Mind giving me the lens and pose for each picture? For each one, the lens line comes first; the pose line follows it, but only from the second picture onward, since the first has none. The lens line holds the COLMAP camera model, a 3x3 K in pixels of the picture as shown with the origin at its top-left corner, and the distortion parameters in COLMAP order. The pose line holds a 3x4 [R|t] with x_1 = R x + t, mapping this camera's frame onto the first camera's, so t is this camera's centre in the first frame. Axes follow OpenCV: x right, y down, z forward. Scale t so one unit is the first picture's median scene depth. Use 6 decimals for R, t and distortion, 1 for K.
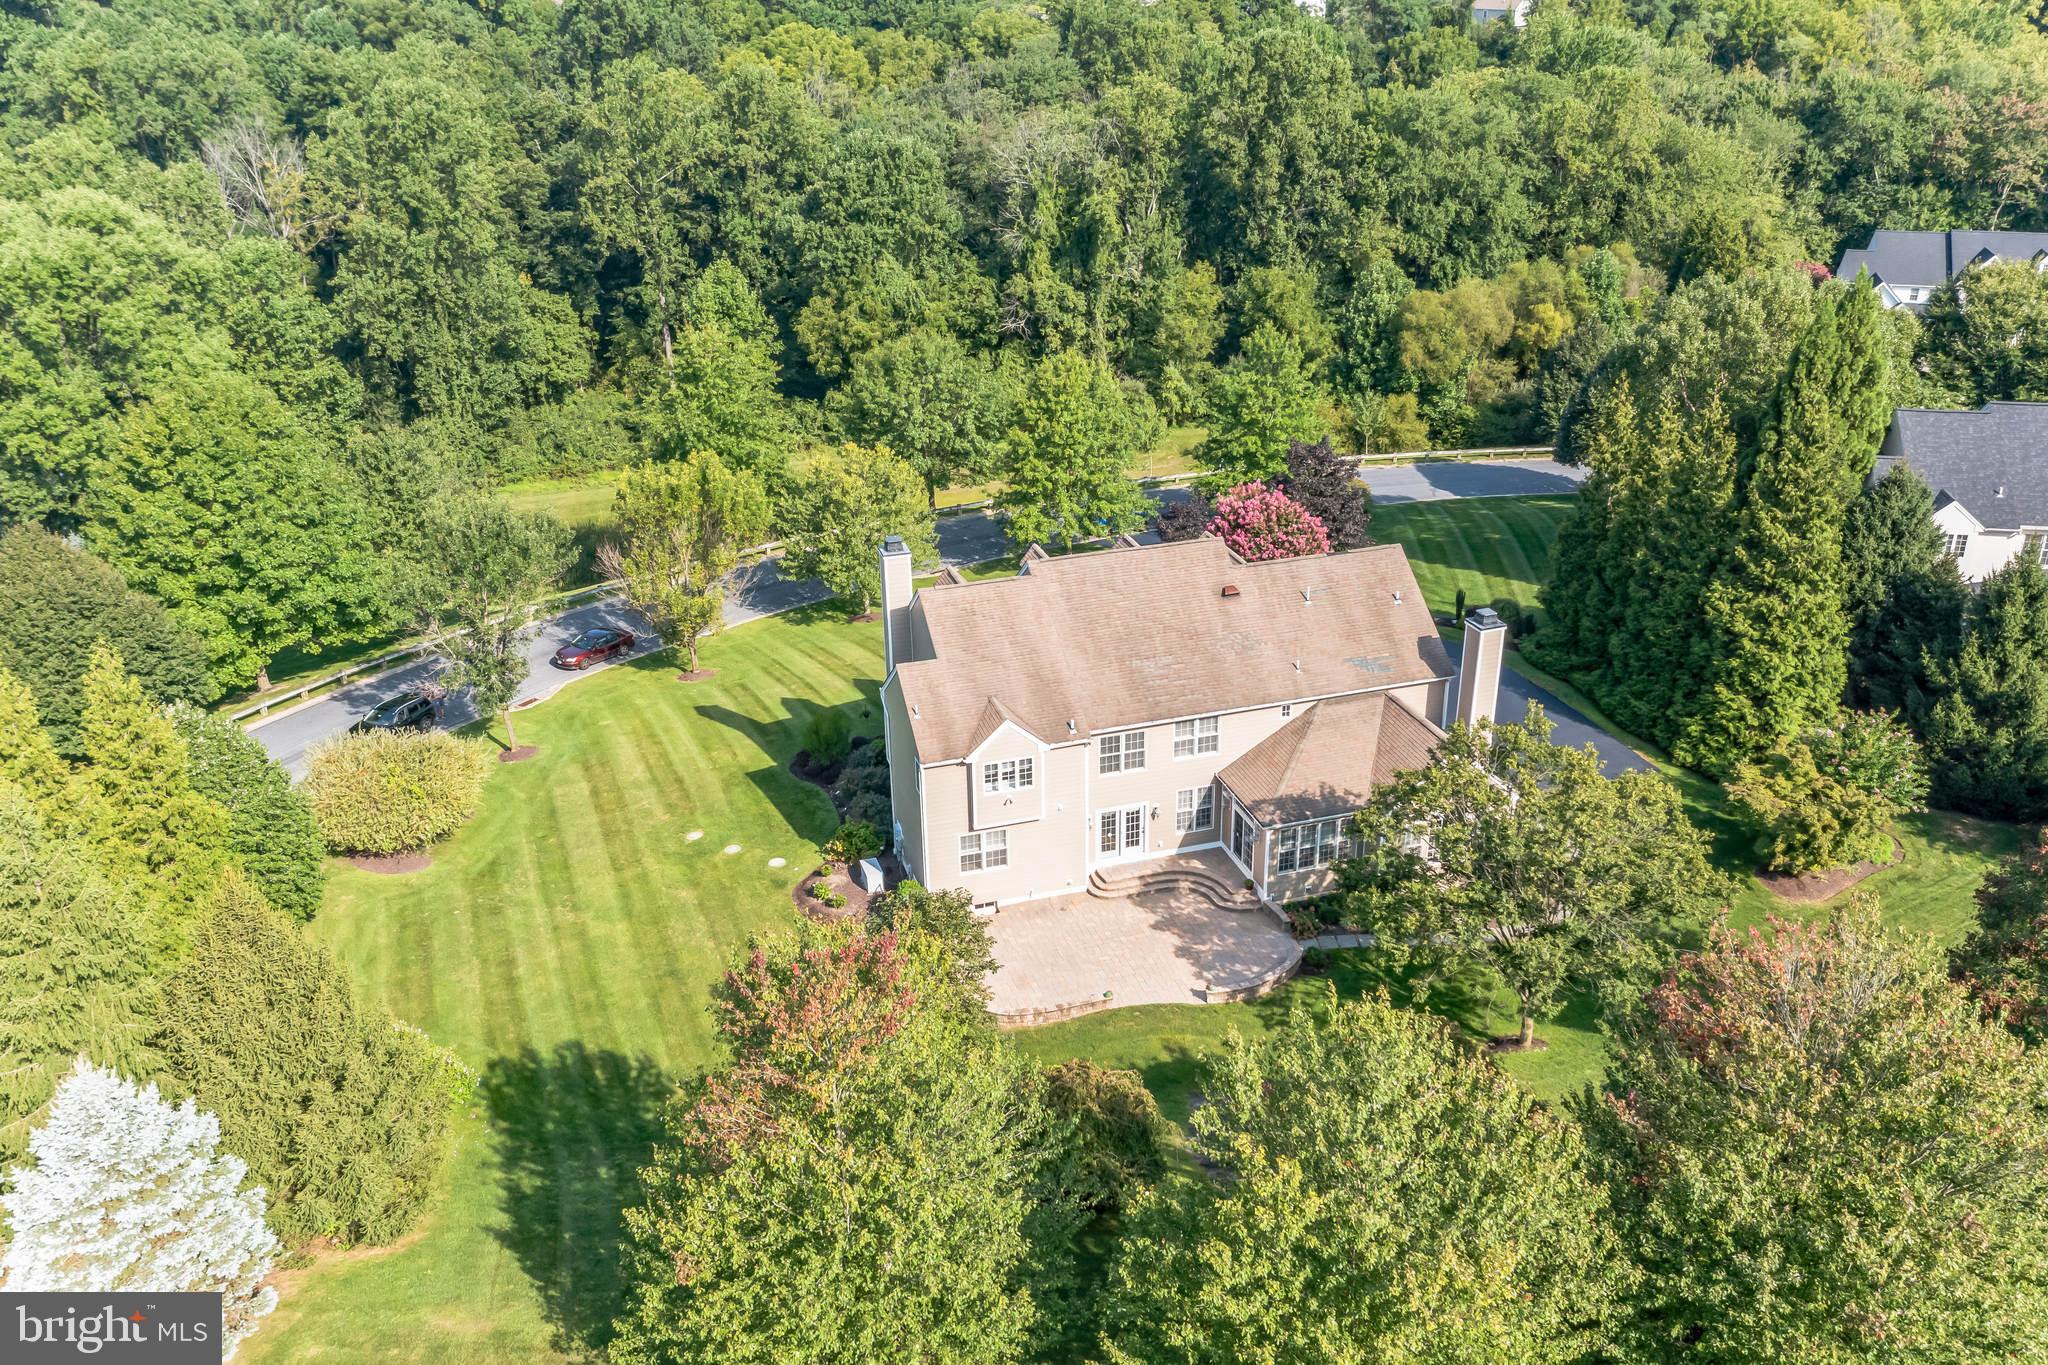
lens RADIAL K [[1647.2, 0, 1024.0], [0, 1647.2, 682.5], [0, 0, 1]] dist [-0.018432, -0.004524]
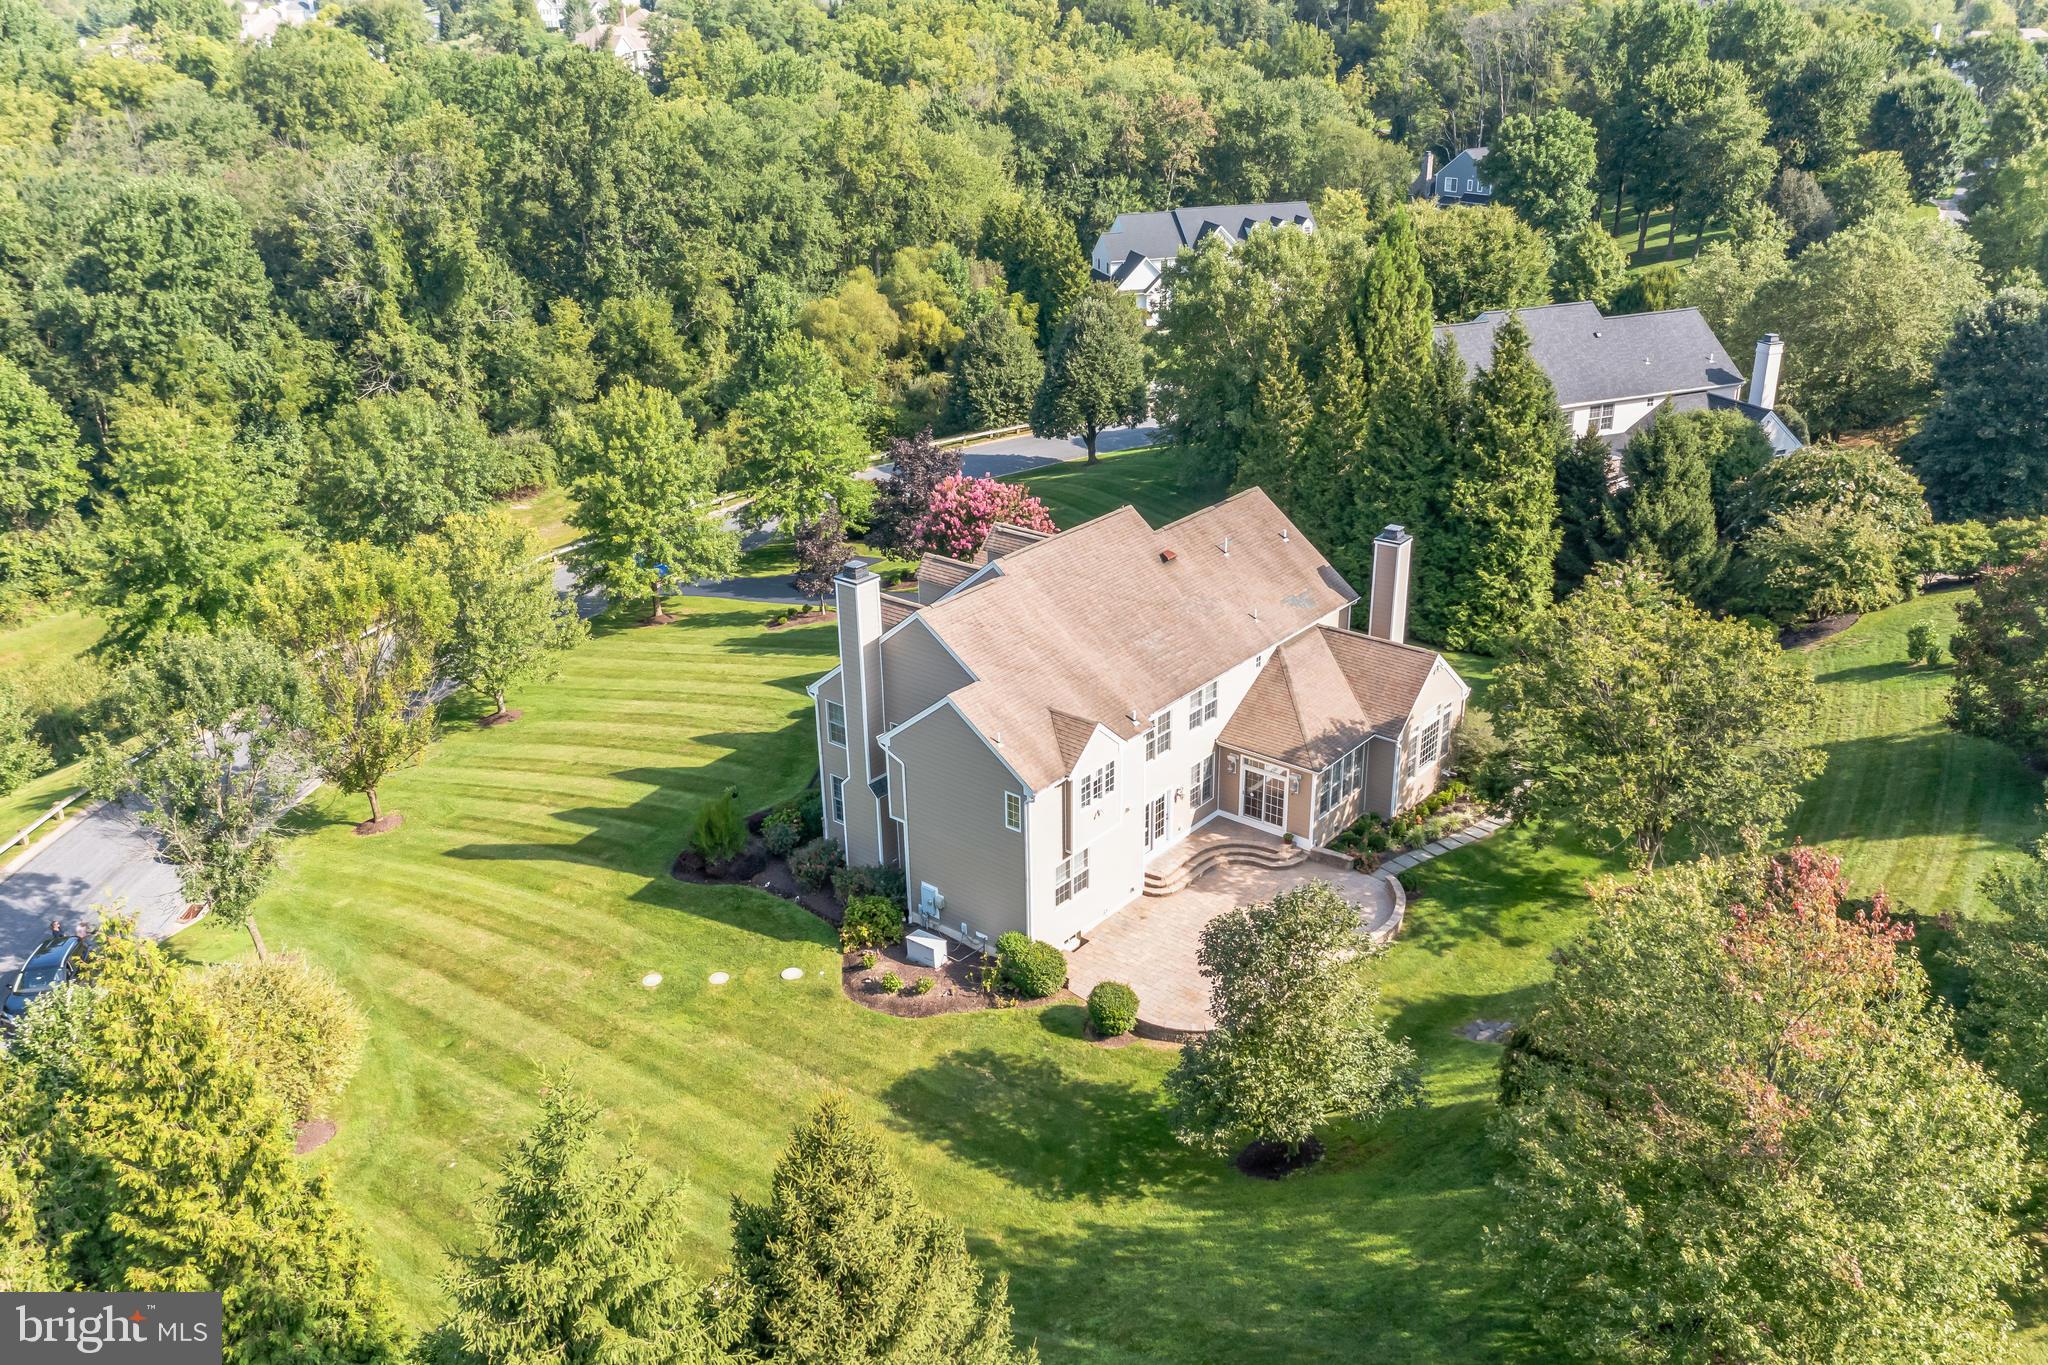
lens RADIAL K [[1647.2, 0, 1024.0], [0, 1647.2, 682.5], [0, 0, 1]] dist [-0.018432, -0.004524]
pose [[0.833166, -0.213980, 0.509948, -0.199876], [0.230798, 0.972508, 0.030992, -0.014354], [-0.502560, 0.091874, 0.859647, 0.097401]]
